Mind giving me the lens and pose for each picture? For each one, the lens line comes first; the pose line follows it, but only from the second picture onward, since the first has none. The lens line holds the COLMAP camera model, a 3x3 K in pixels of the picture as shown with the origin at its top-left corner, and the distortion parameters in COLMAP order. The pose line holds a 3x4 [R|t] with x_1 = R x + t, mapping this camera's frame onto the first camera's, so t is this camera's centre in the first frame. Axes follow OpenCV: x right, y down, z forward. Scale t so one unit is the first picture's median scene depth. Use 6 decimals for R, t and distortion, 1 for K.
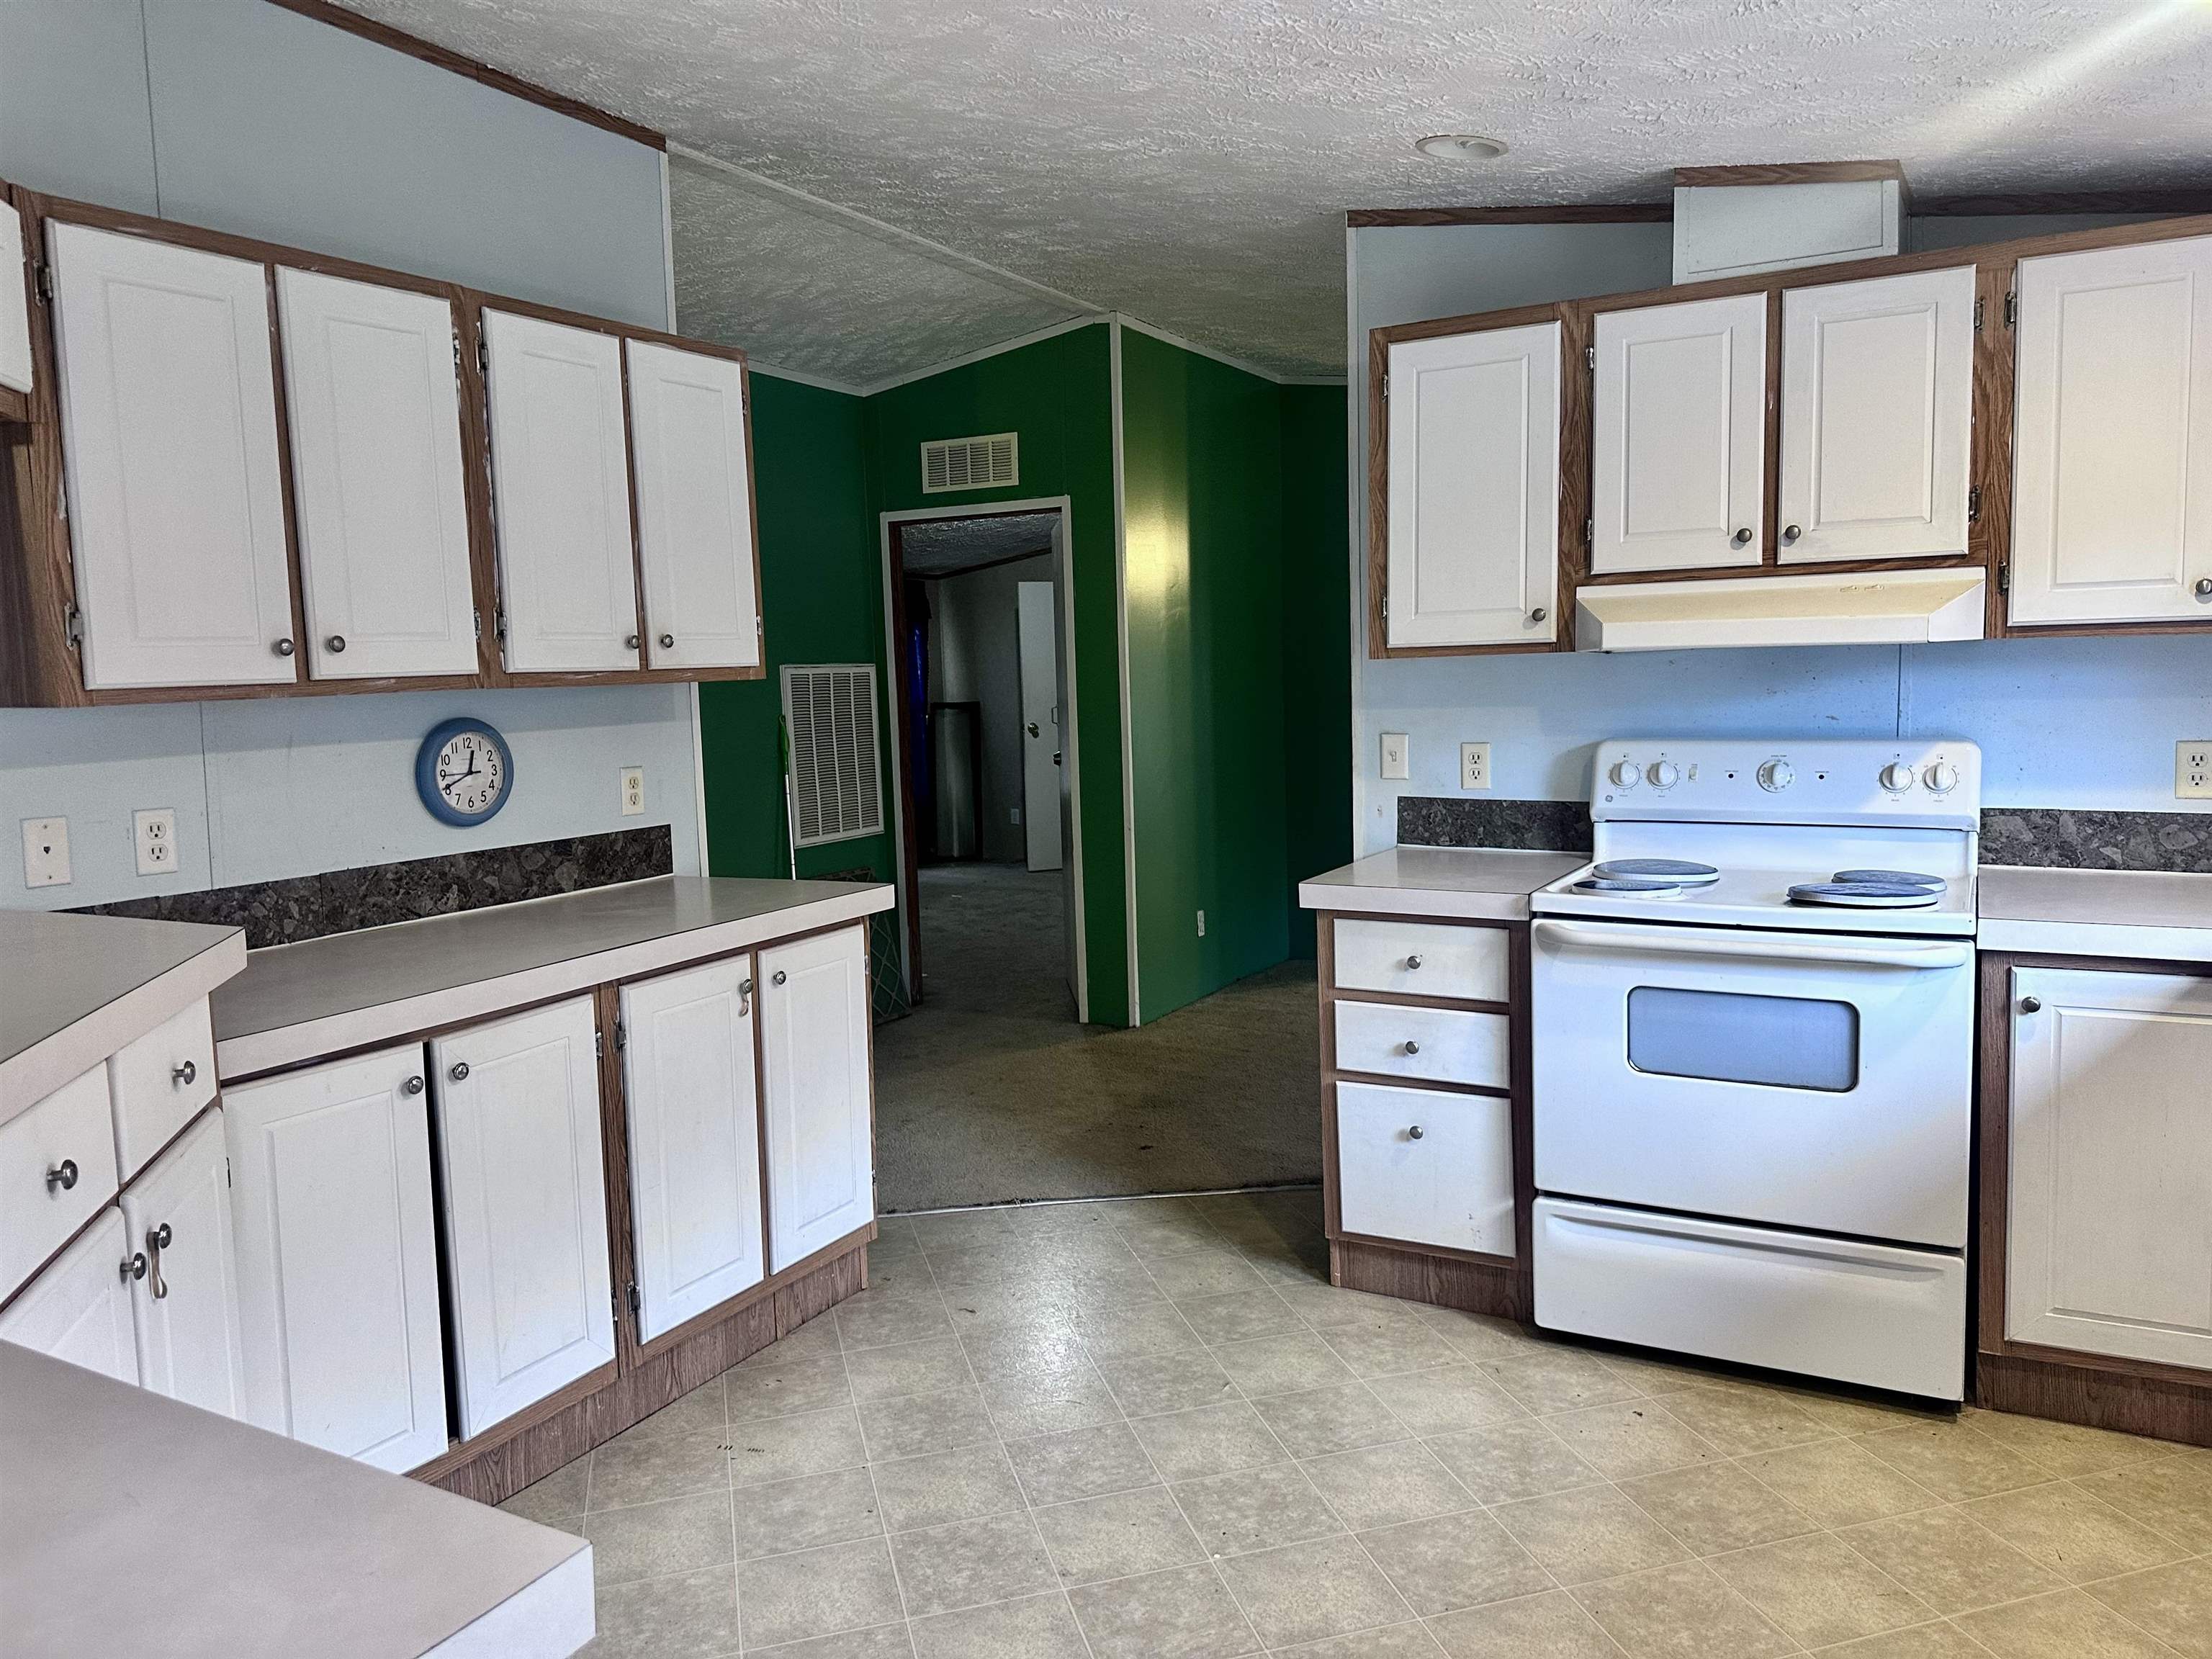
lens RADIAL K [[1552.3, 0, 1107.1], [0, 1552.3, 823.0], [0, 0, 1]] dist [0.053803, -0.056255]
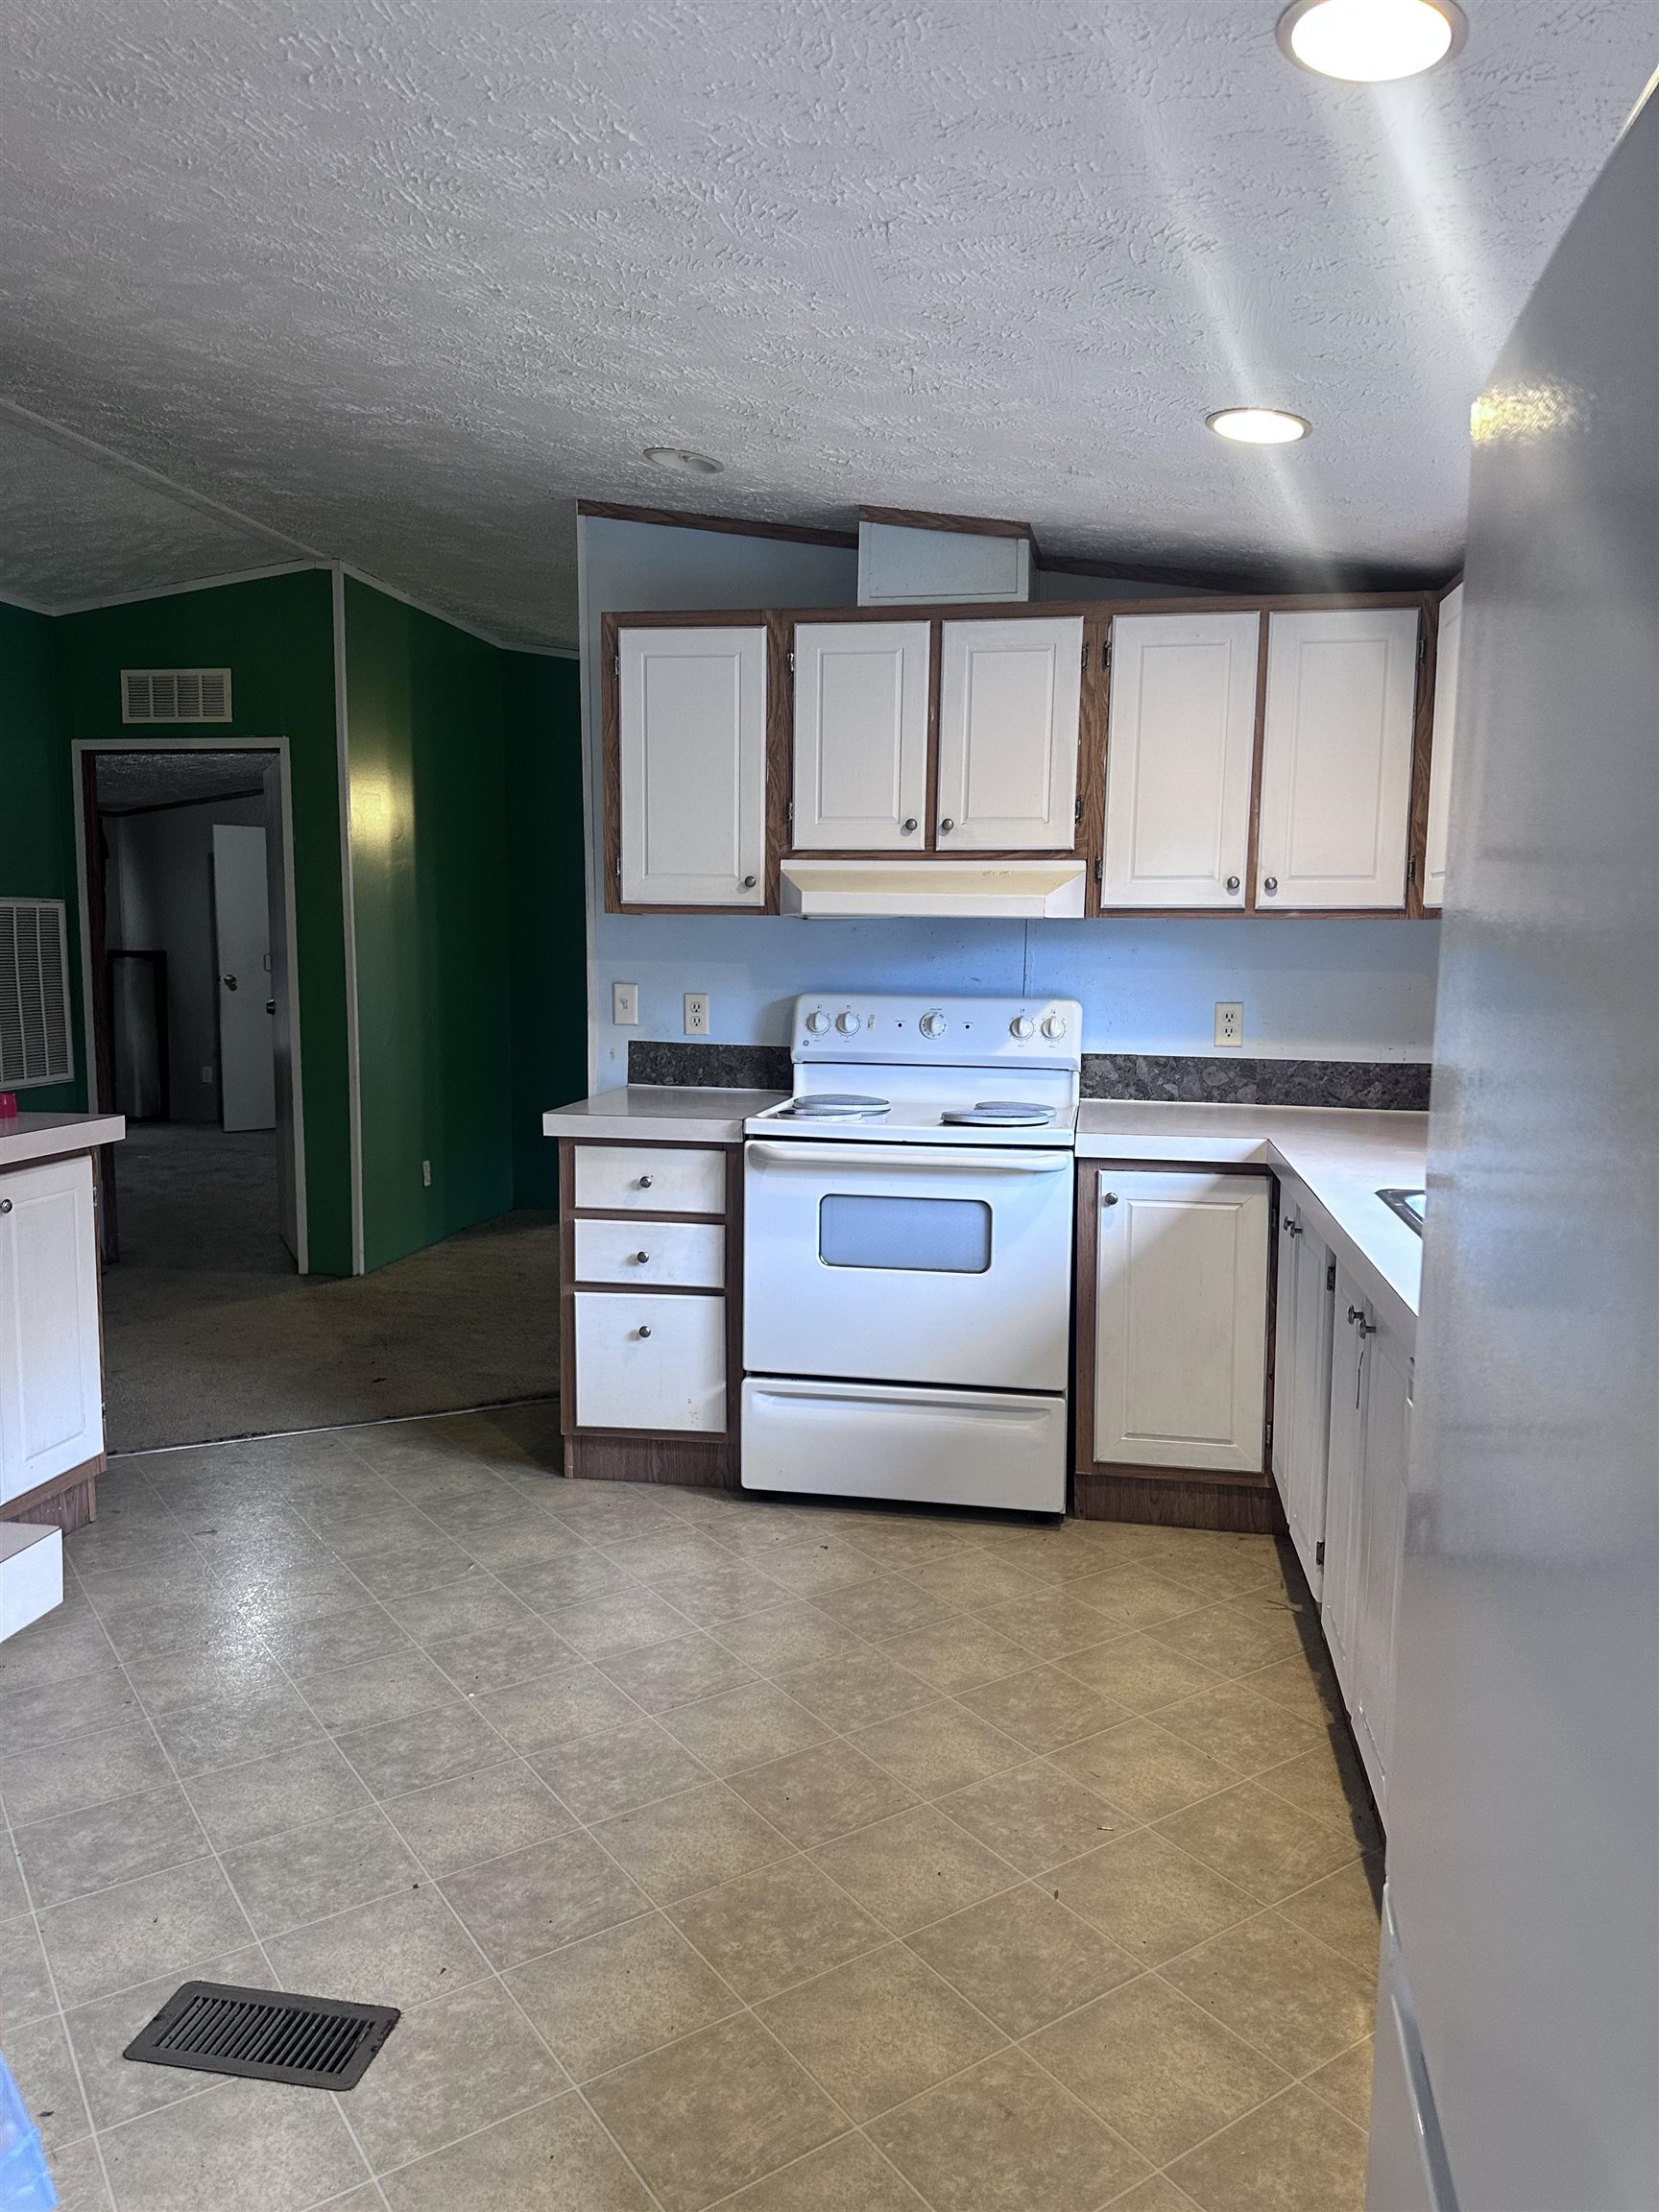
lens RADIAL K [[1537.5, 0, 825.9], [0, 1537.5, 1117.8], [0, 0, 1]] dist [0.208466, -0.369076]
pose [[0.945855, 0.001696, 0.324586, -0.045725], [-0.006100, 0.999903, 0.012553, 0.029269], [-0.324533, -0.013853, 0.945773, -0.118881]]
